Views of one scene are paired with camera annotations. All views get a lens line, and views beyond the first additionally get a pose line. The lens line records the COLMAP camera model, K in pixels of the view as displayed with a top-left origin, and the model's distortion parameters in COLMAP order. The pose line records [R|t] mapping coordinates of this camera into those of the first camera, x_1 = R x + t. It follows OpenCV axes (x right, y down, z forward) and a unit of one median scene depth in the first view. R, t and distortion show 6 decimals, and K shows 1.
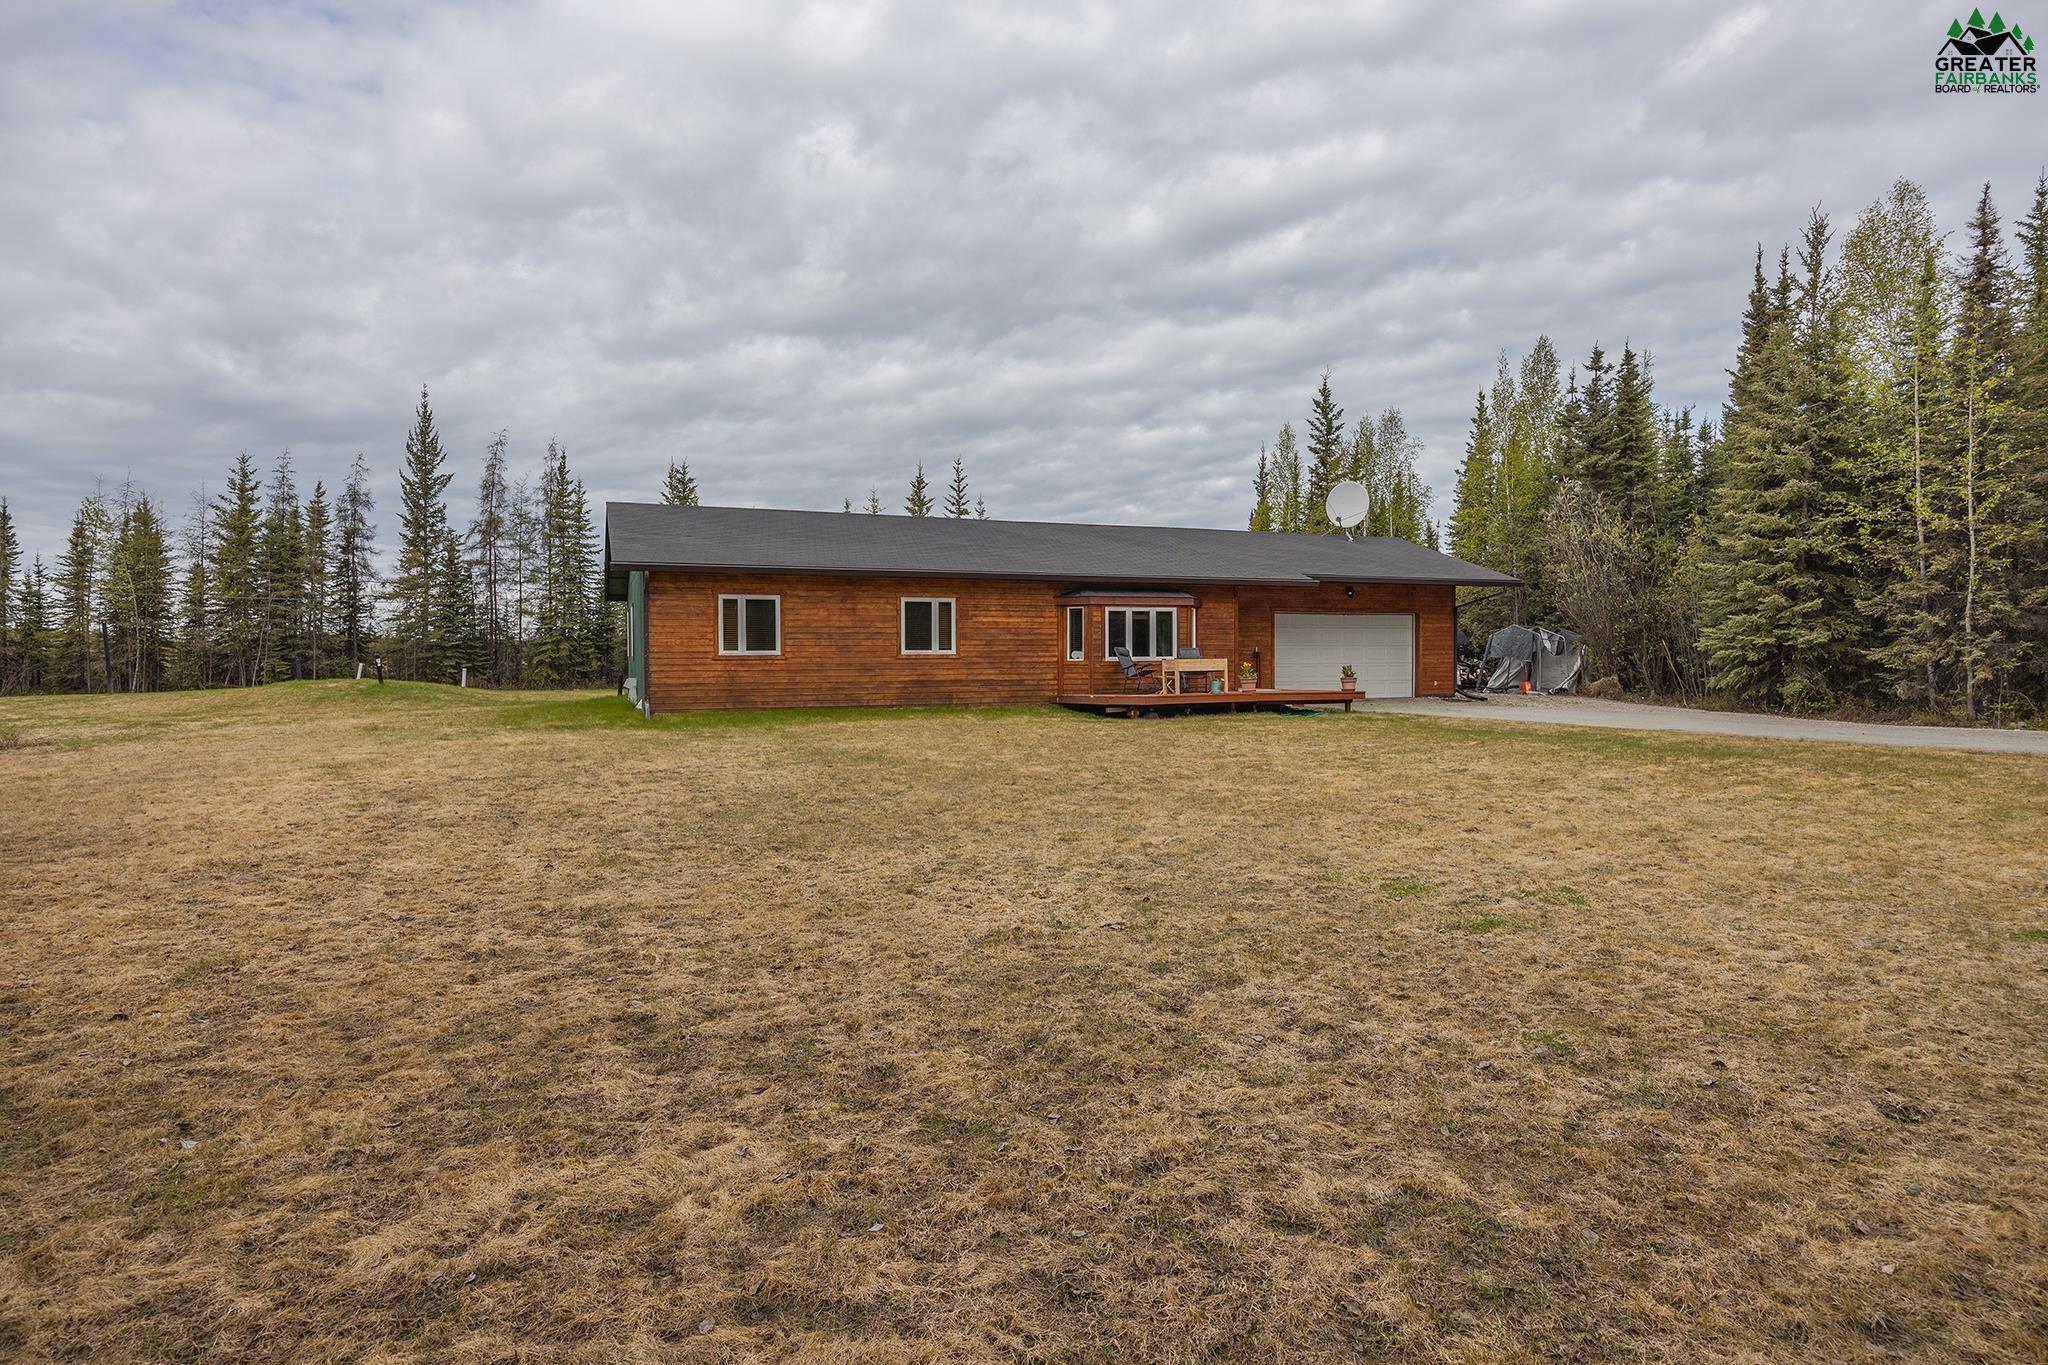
lens RADIAL K [[1090.9, 0, 1035.5], [0, 1090.9, 668.9], [0, 0, 1]] dist [-0.003438, 0.000691]
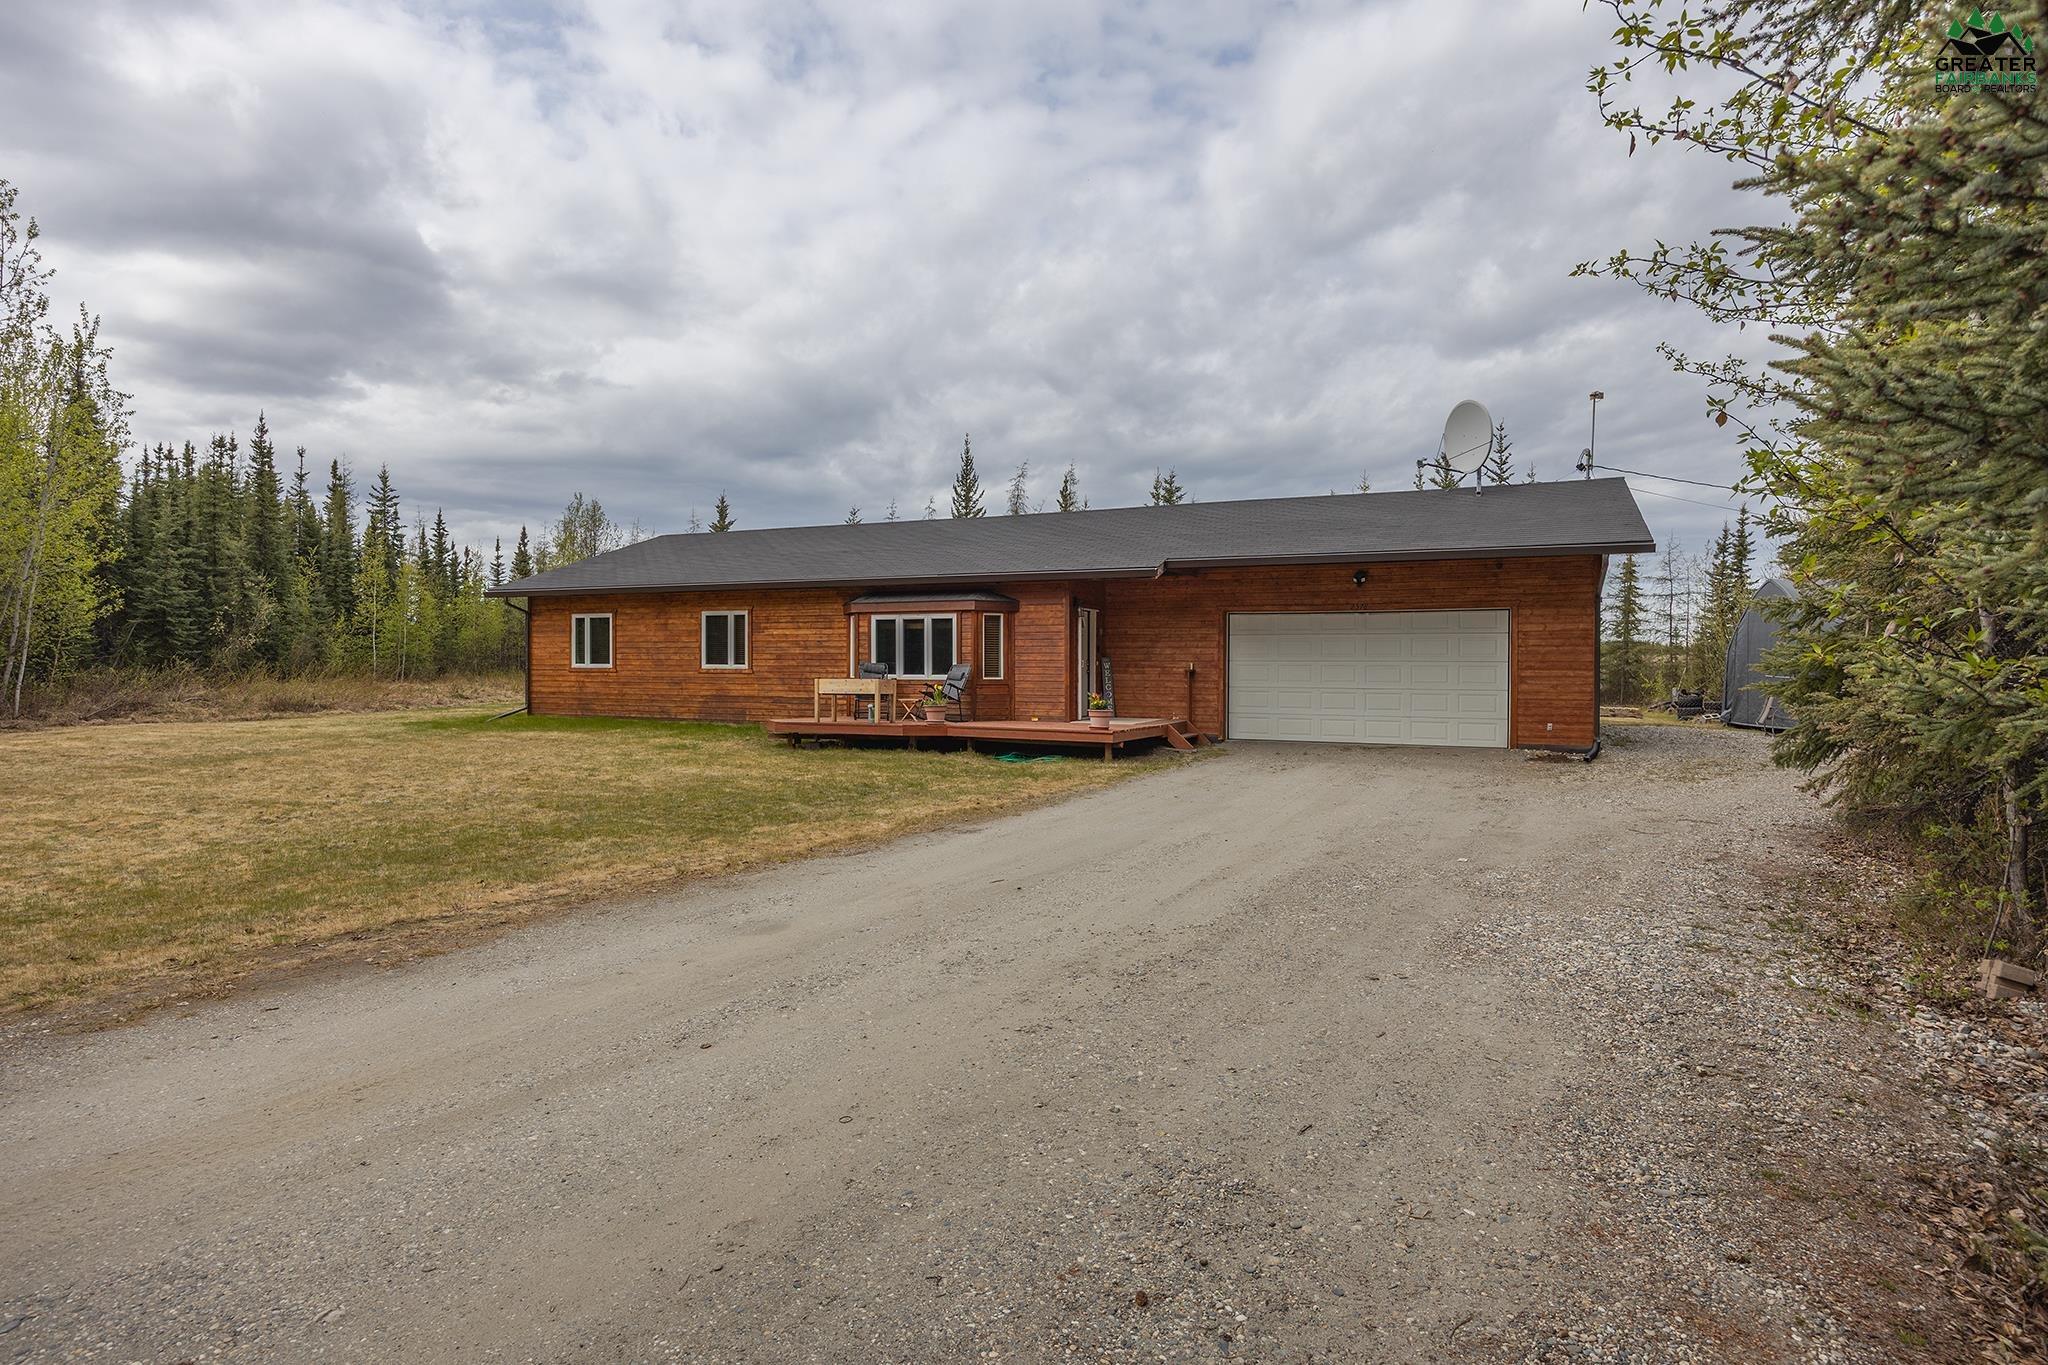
lens RADIAL K [[1090.9, 0, 1035.9], [0, 1090.9, 641.7], [0, 0, 1]] dist [-0.003438, 0.000691]
pose [[0.680599, -0.007350, -0.732619, 0.666926], [-0.015612, 0.999577, -0.024533, -0.014916], [0.732490, 0.028135, 0.680197, 0.443506]]
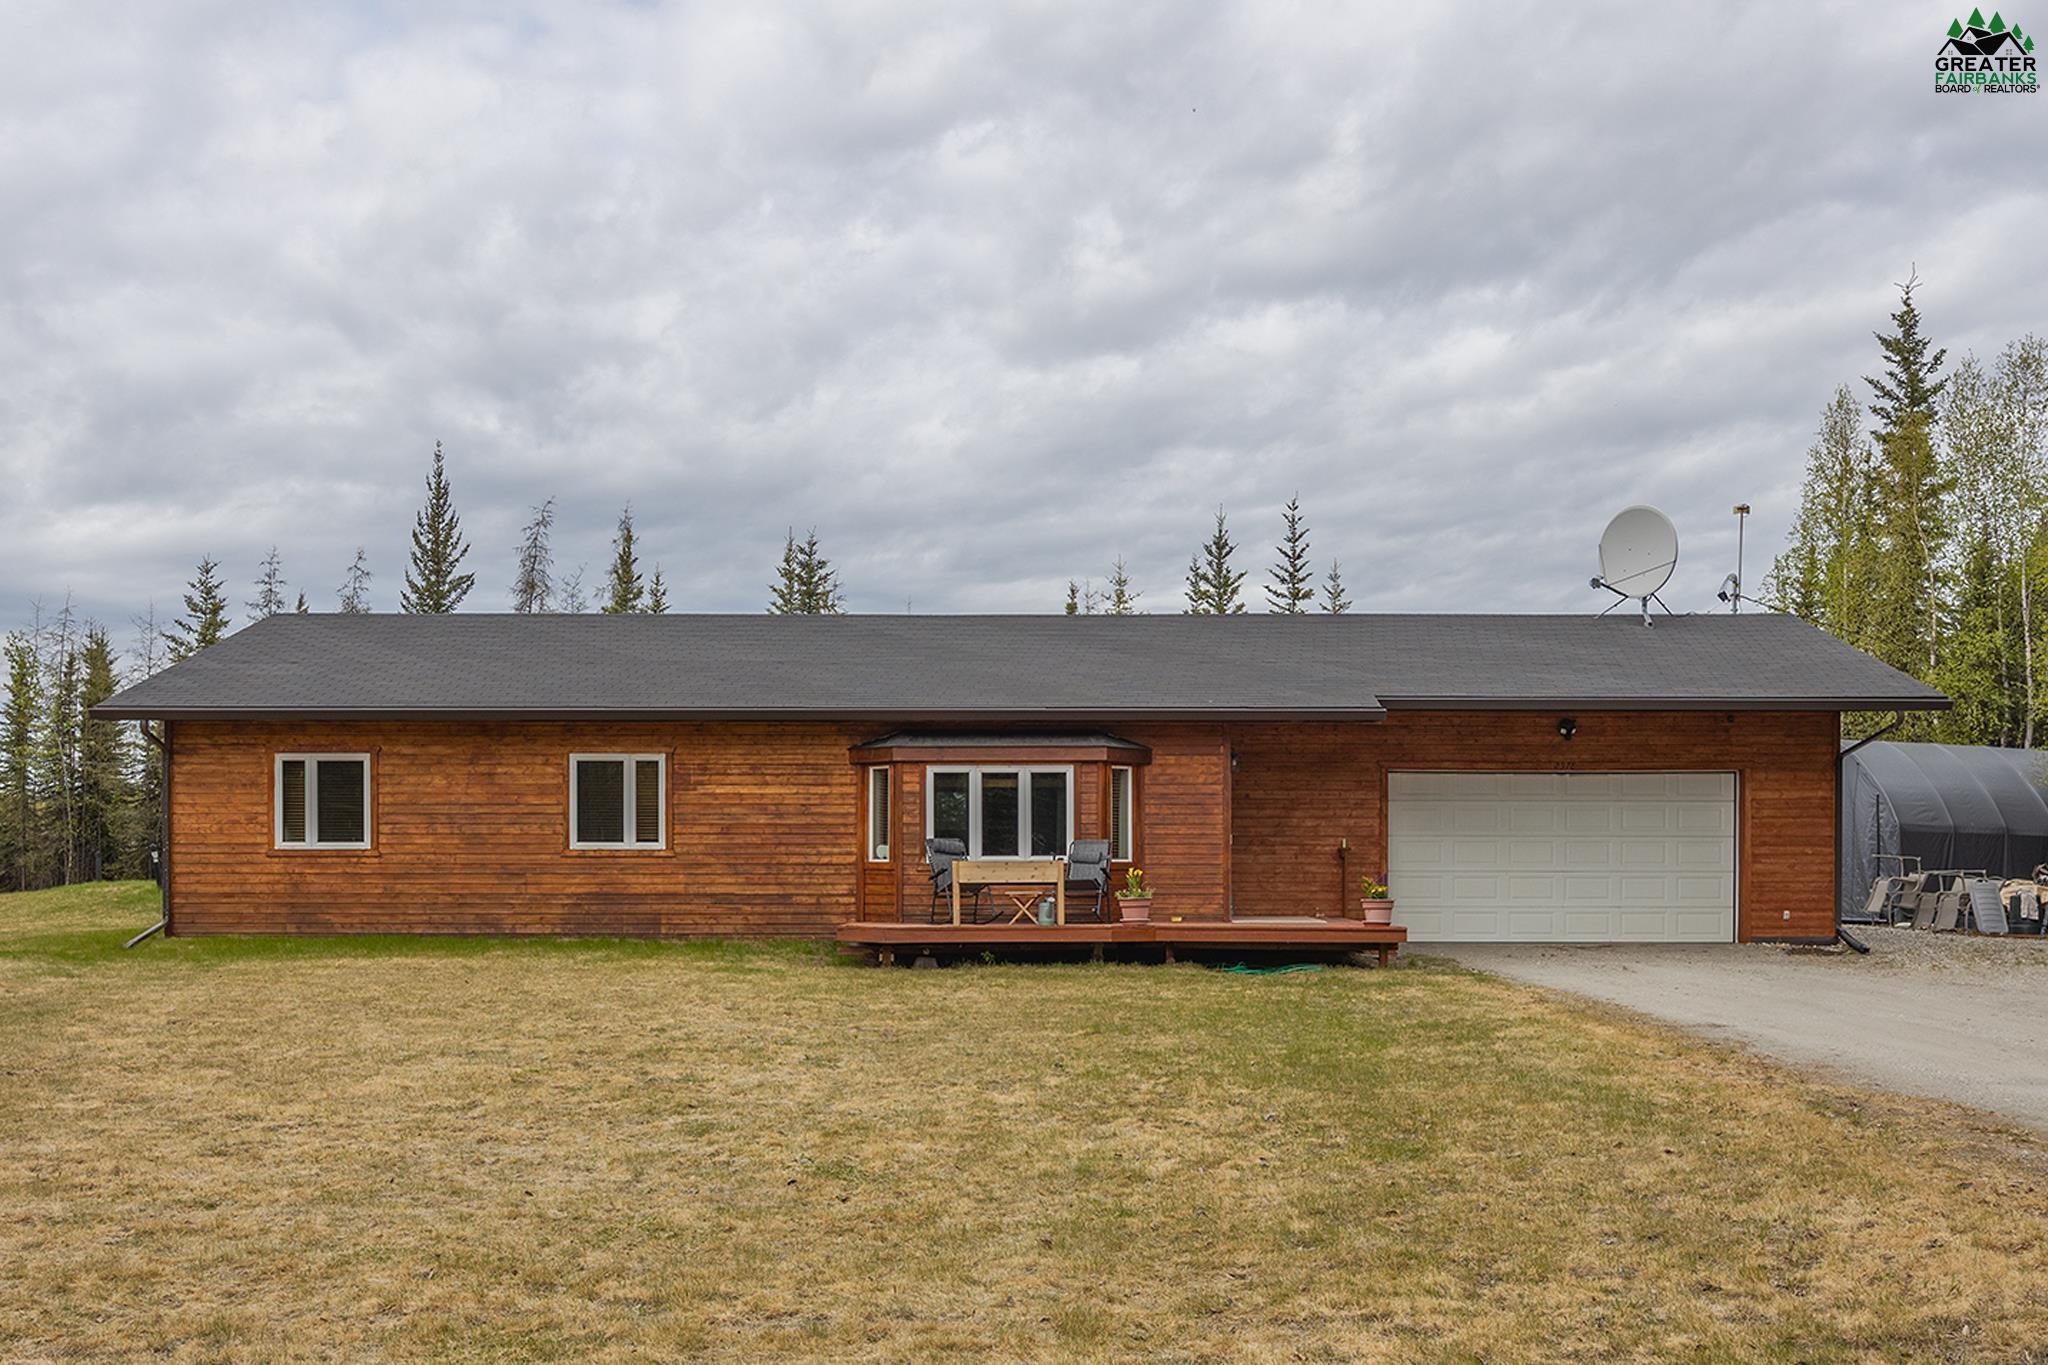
lens RADIAL K [[1907.4, 0, 1039.2], [0, 1907.4, 882.4], [0, 0, 1]] dist [-0.000264, 0.000000]
pose [[0.924517, 0.011920, -0.380955, 0.420946], [-0.009890, 0.999925, 0.007287, -0.004307], [0.381013, -0.002970, 0.924565, 0.103999]]
